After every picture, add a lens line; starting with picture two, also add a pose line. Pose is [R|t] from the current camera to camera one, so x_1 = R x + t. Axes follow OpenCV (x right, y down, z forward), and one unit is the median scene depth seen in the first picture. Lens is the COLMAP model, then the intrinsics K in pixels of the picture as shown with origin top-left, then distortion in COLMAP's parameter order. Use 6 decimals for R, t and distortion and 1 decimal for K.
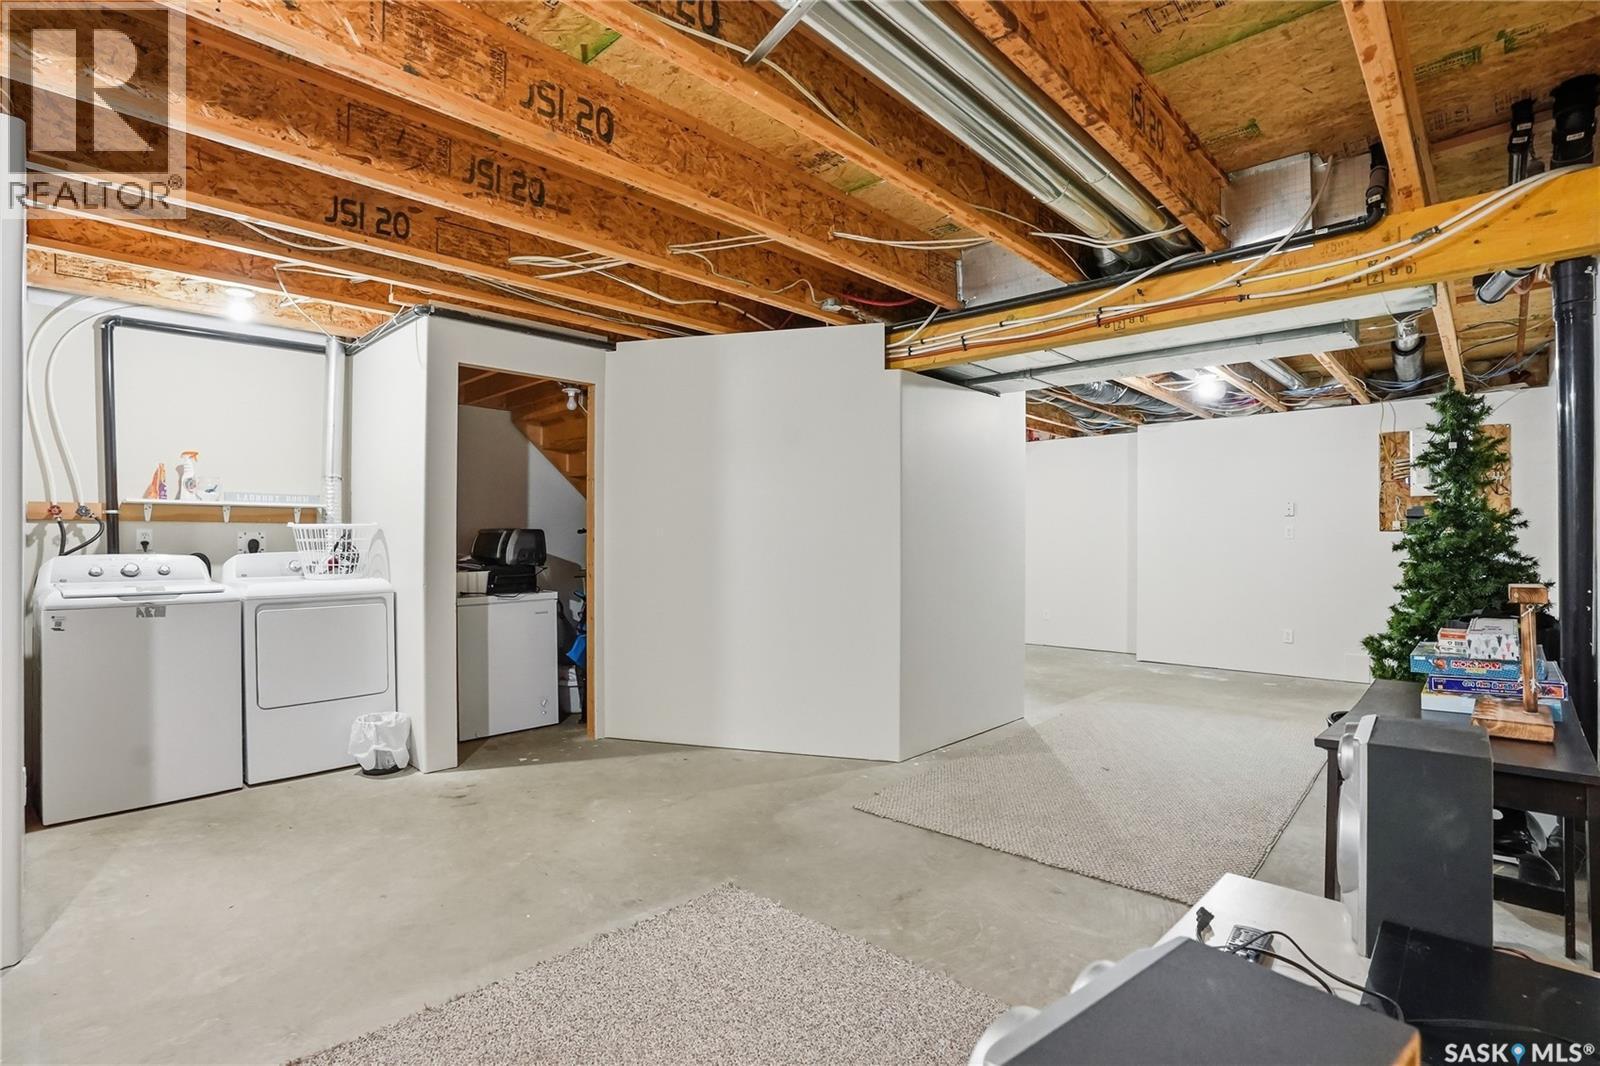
lens RADIAL K [[774.0, 0, 808.4], [0, 774.0, 534.5], [0, 0, 1]] dist [-0.039158, 0.002144]
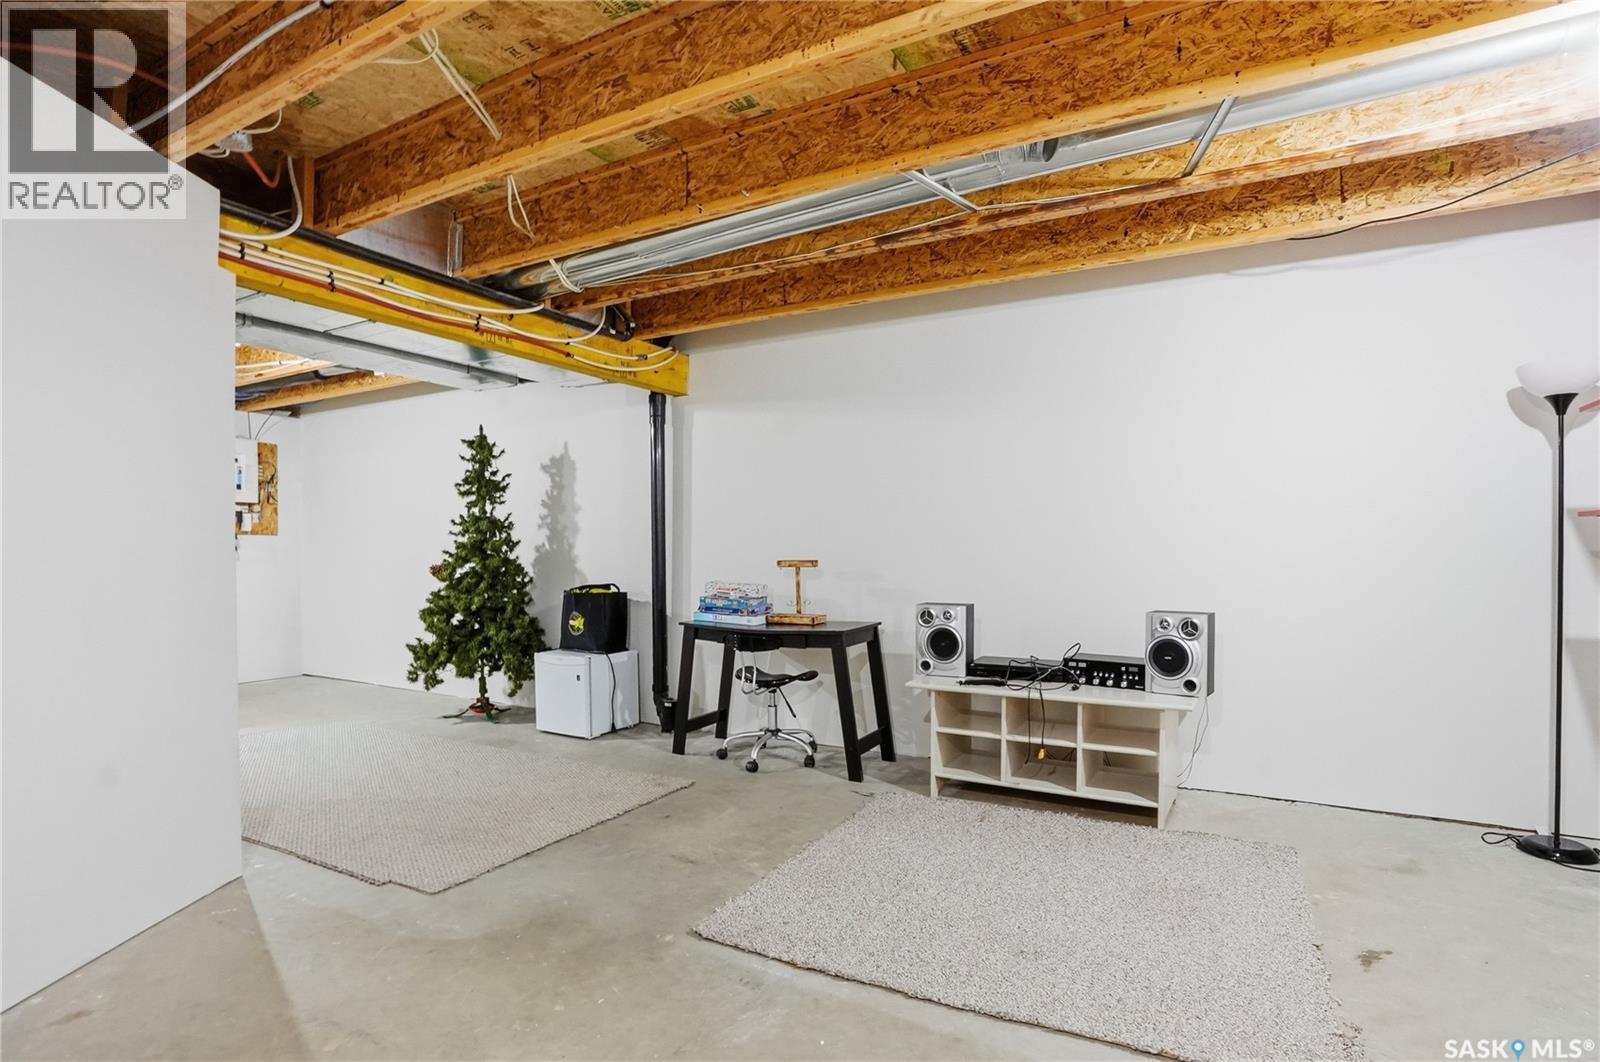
lens RADIAL K [[774.0, 0, 810.7], [0, 774.0, 544.2], [0, 0, 1]] dist [-0.039158, 0.002144]
pose [[-0.229780, 0.006633, 0.973220, -0.807328], [0.001352, 0.999978, -0.006496, 0.024546], [-0.973242, -0.000177, -0.229784, 0.889425]]
